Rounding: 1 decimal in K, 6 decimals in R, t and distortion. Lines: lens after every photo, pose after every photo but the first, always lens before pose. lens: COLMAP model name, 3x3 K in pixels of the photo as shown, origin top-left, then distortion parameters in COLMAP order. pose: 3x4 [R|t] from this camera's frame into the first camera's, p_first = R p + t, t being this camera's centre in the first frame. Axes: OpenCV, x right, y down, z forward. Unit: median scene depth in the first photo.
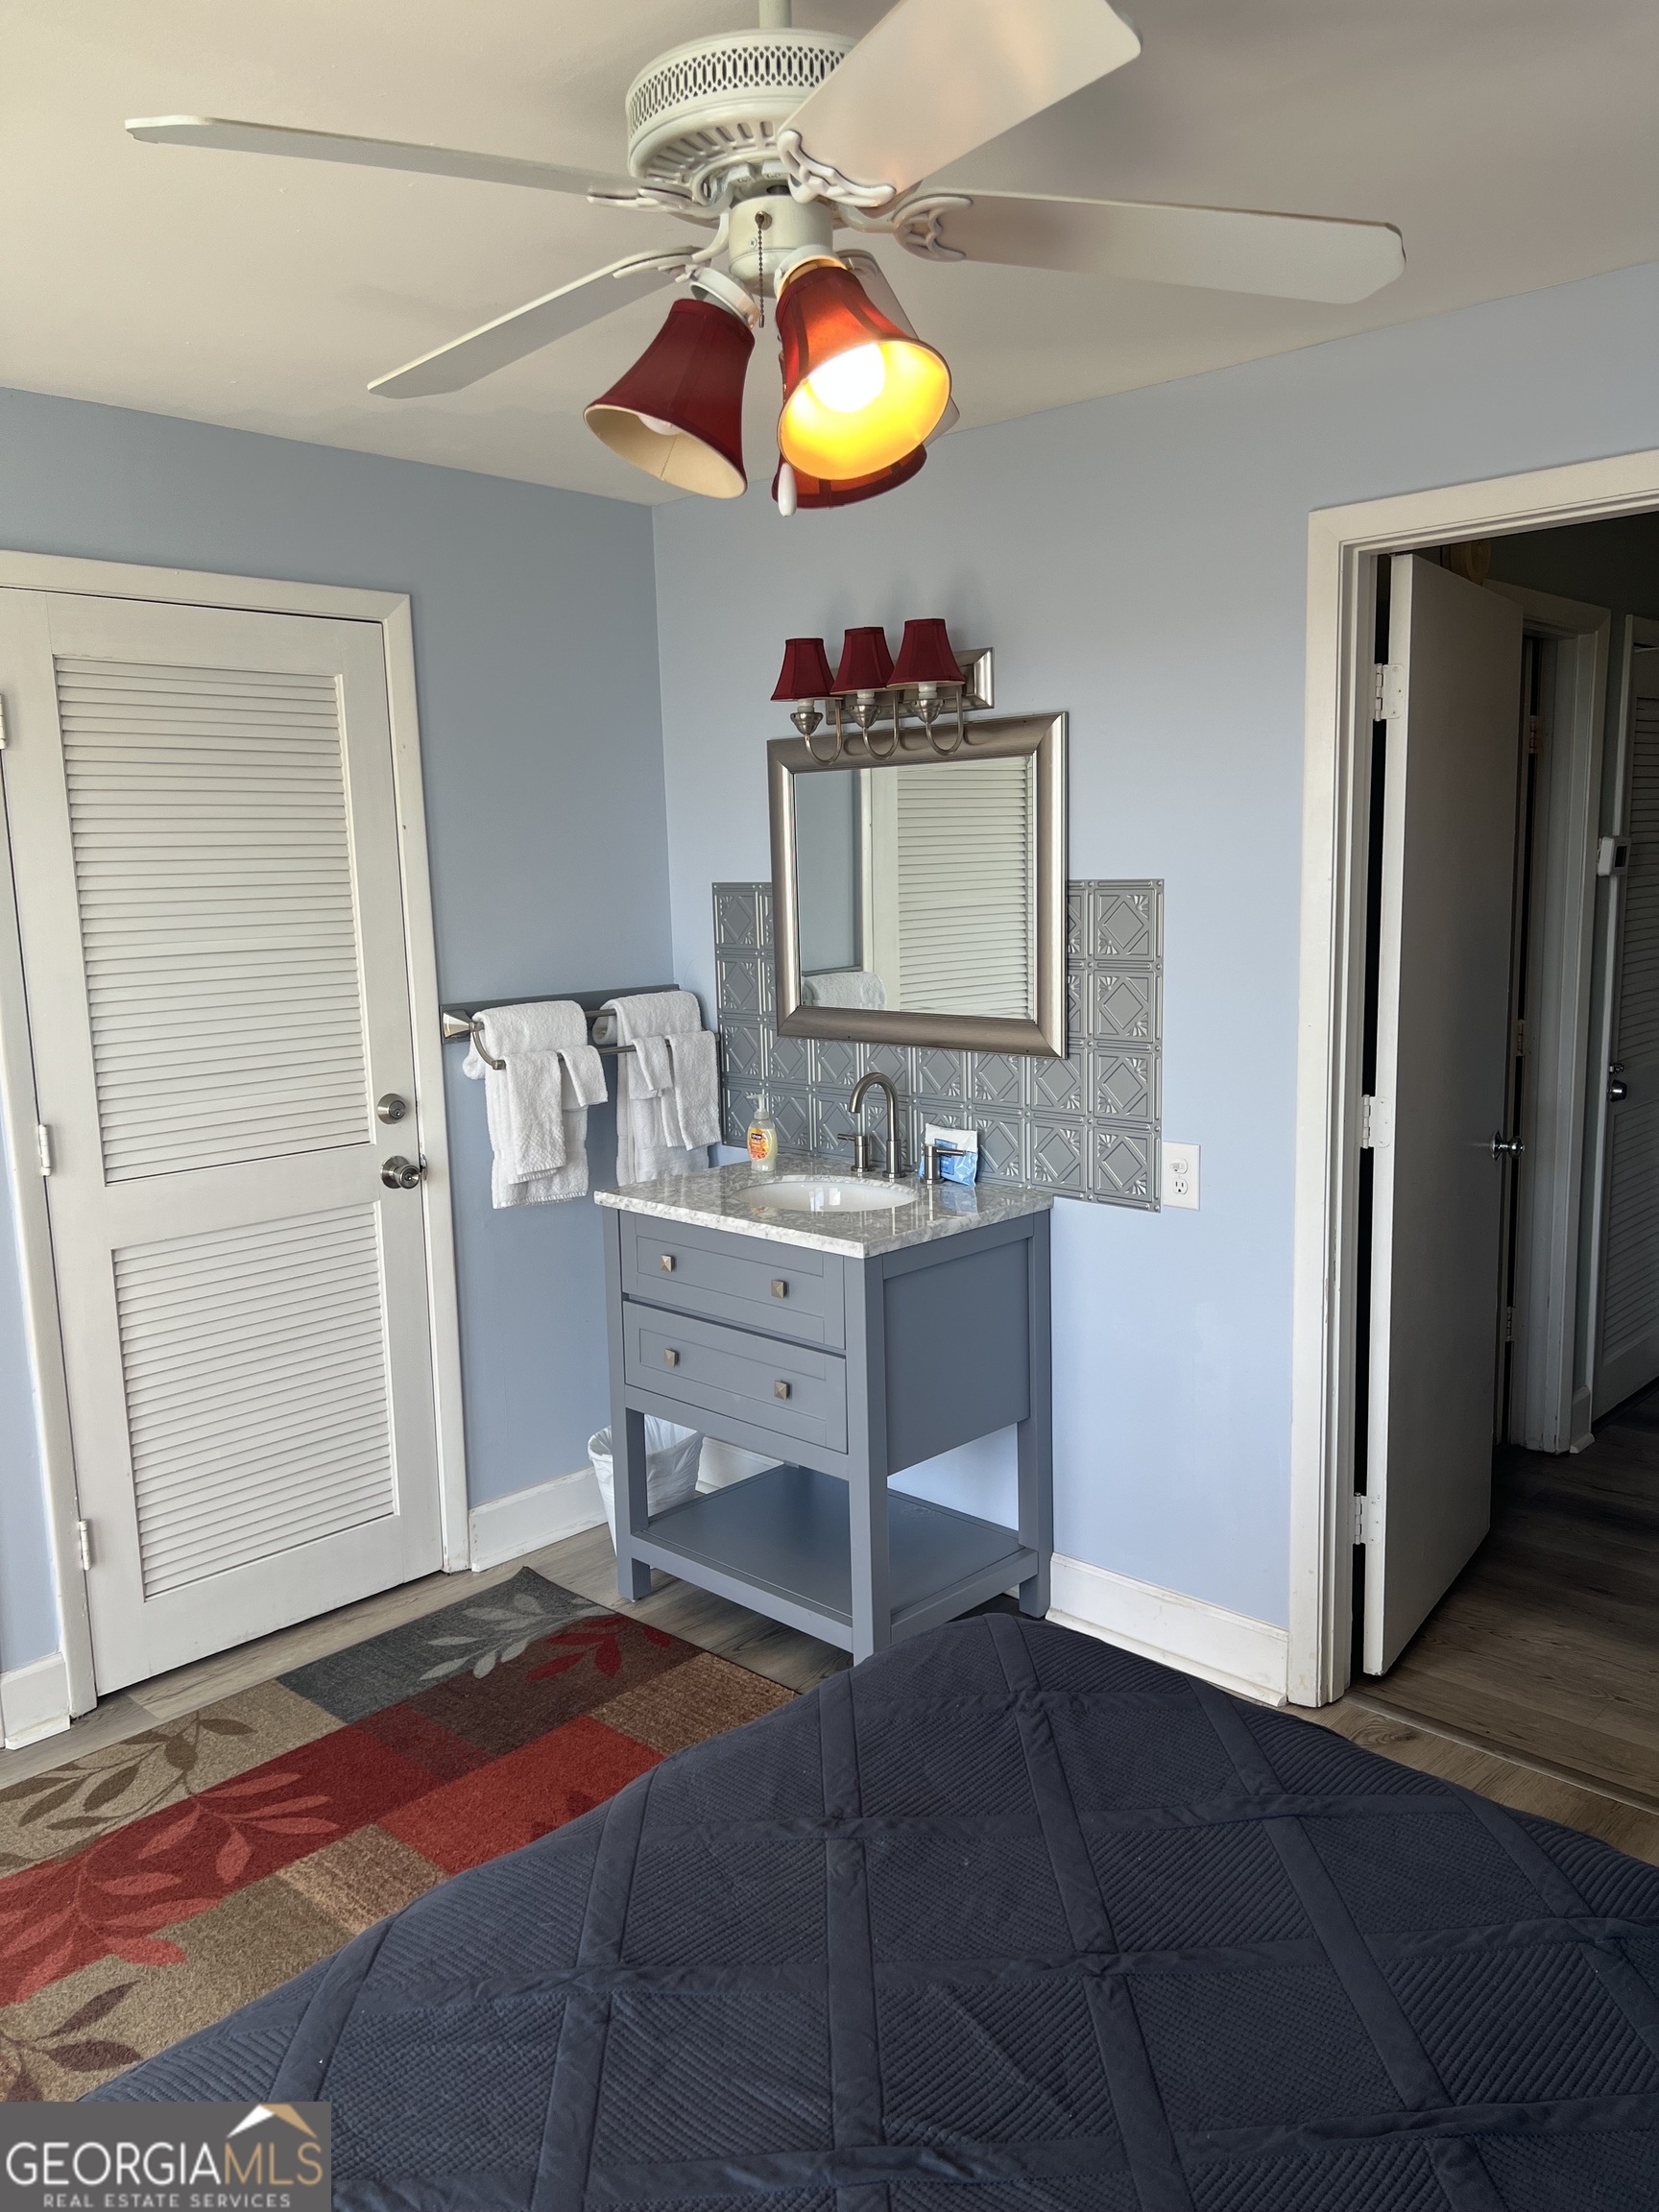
lens RADIAL K [[1665.2, 0, 824.1], [0, 1665.2, 1111.0], [0, 0, 1]] dist [0.059785, -0.077549]
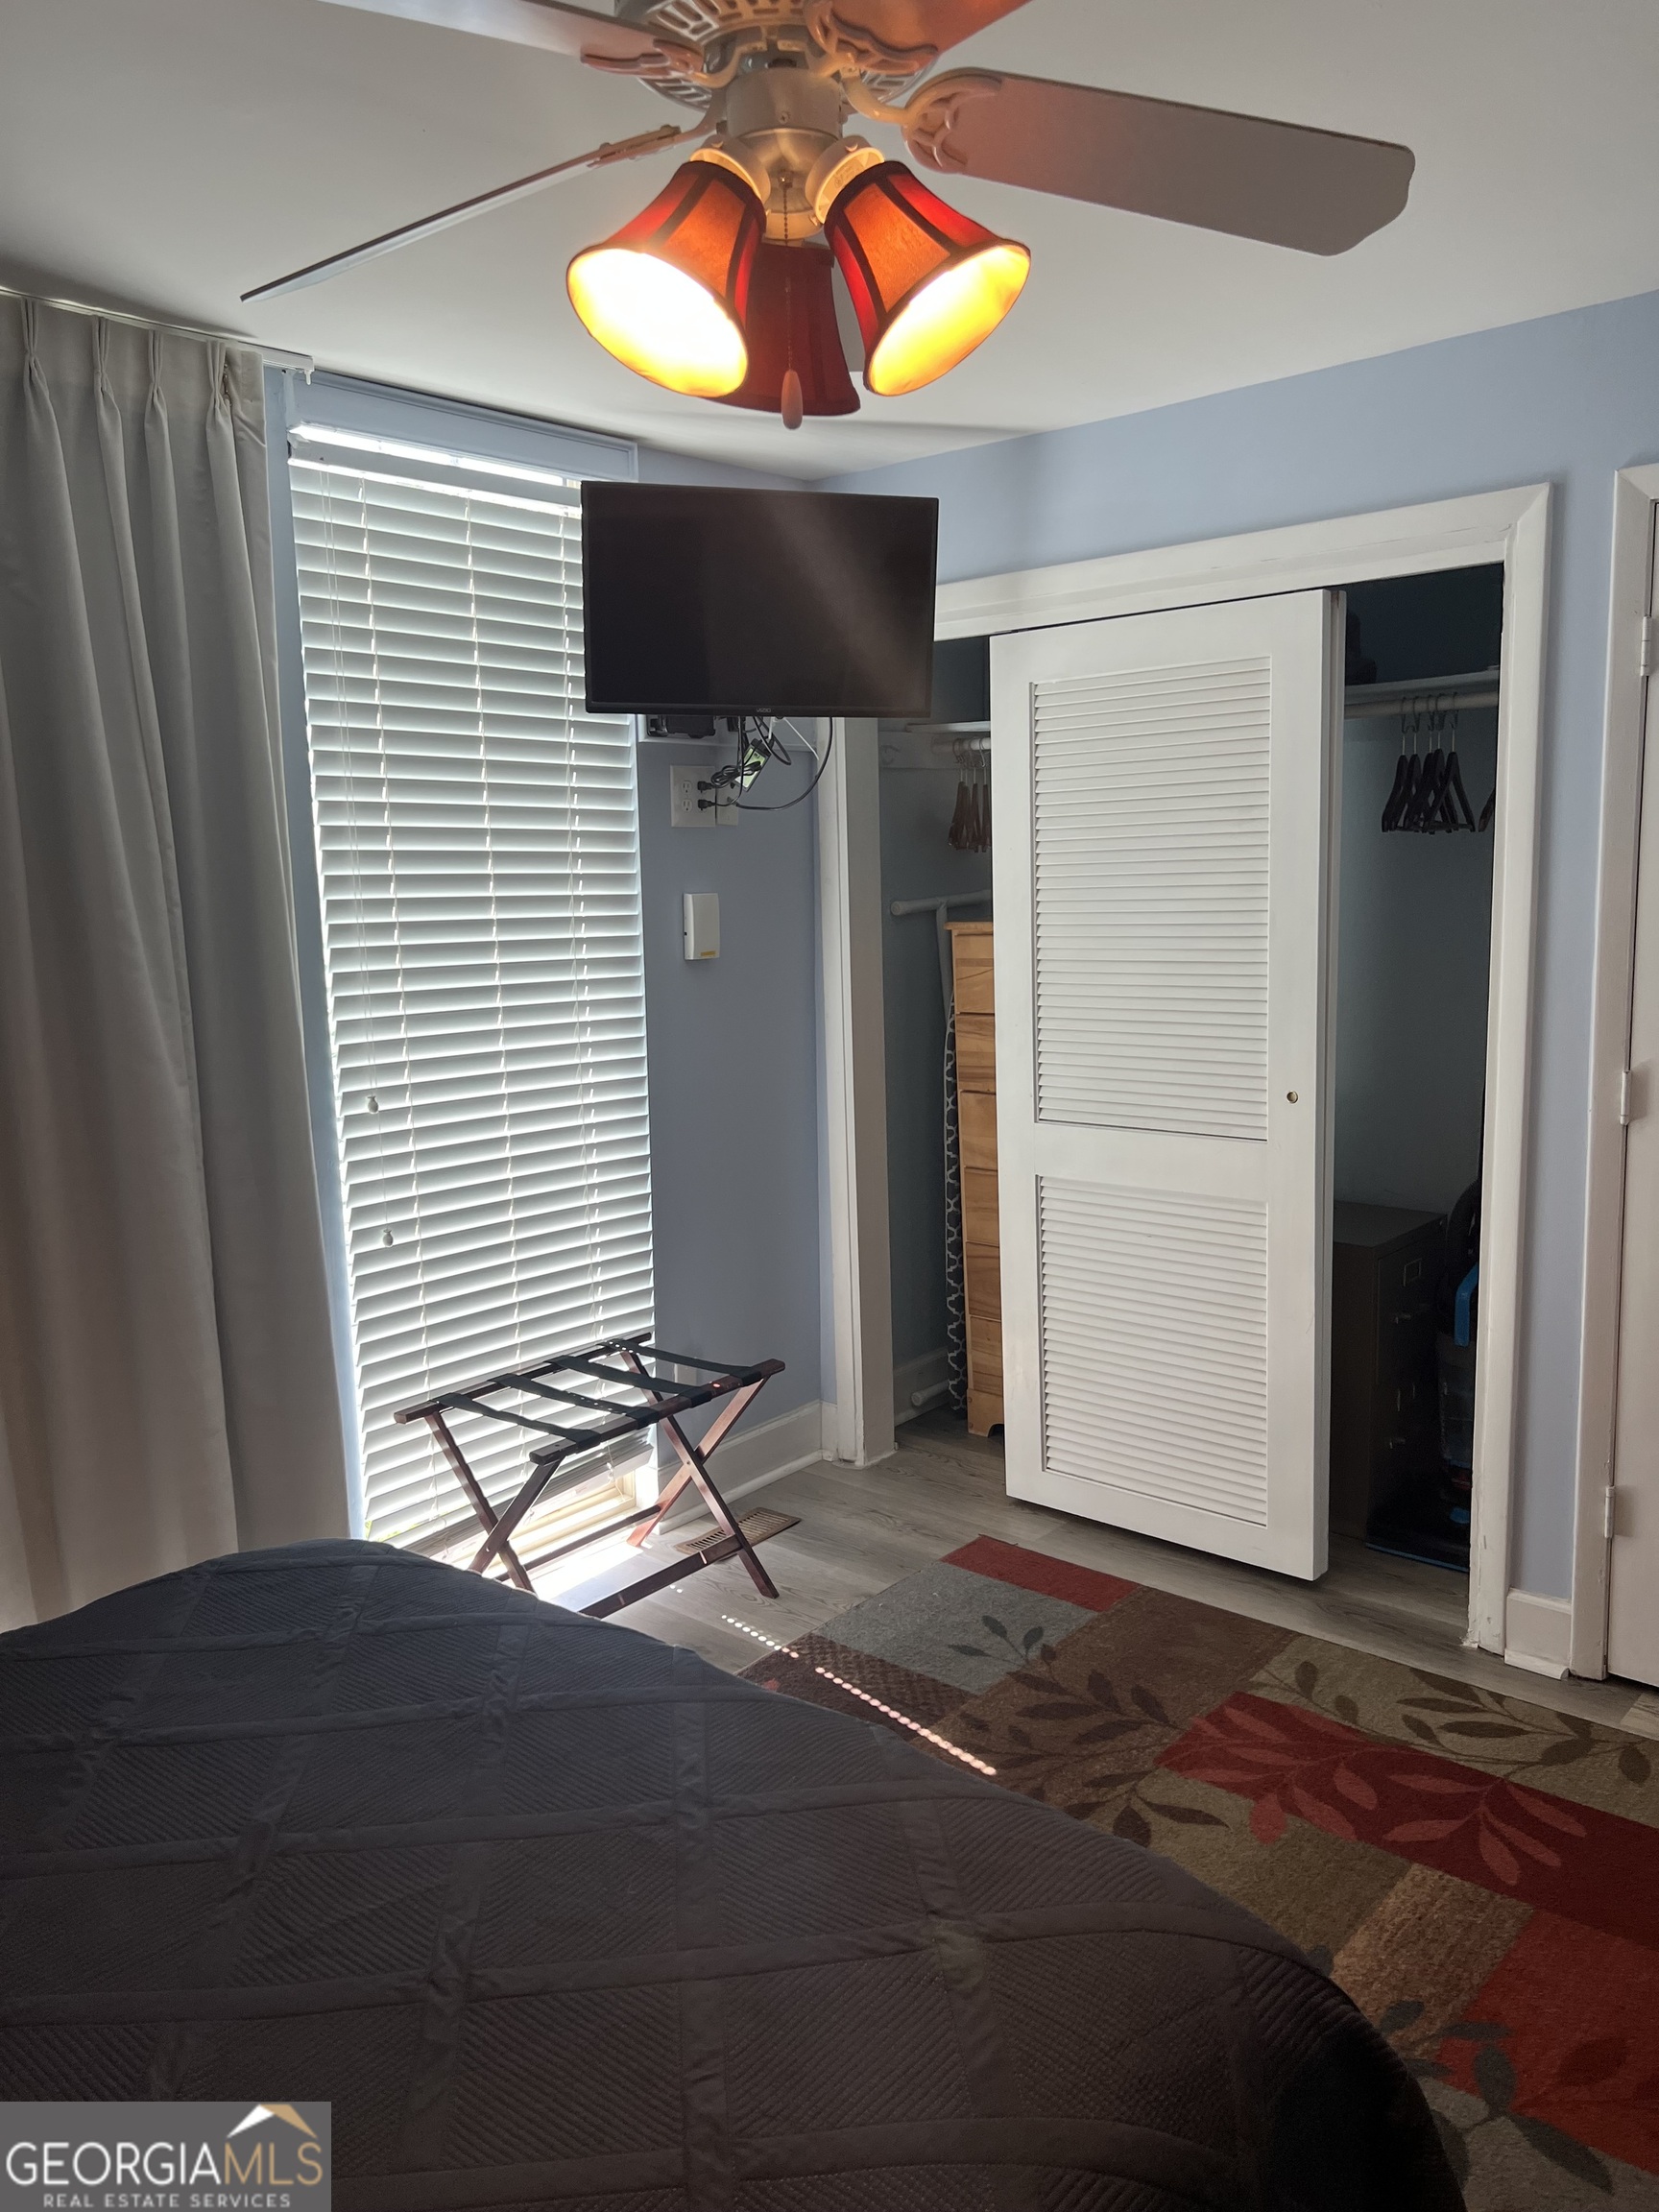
lens RADIAL K [[1665.2, 0, 827.8], [0, 1665.2, 1100.4], [0, 0, 1]] dist [0.059785, -0.077549]
pose [[0.035499, 0.171735, -0.984503, 0.512564], [-0.123725, 0.978301, 0.166192, -0.087180], [0.991681, 0.115908, 0.055977, 0.544055]]
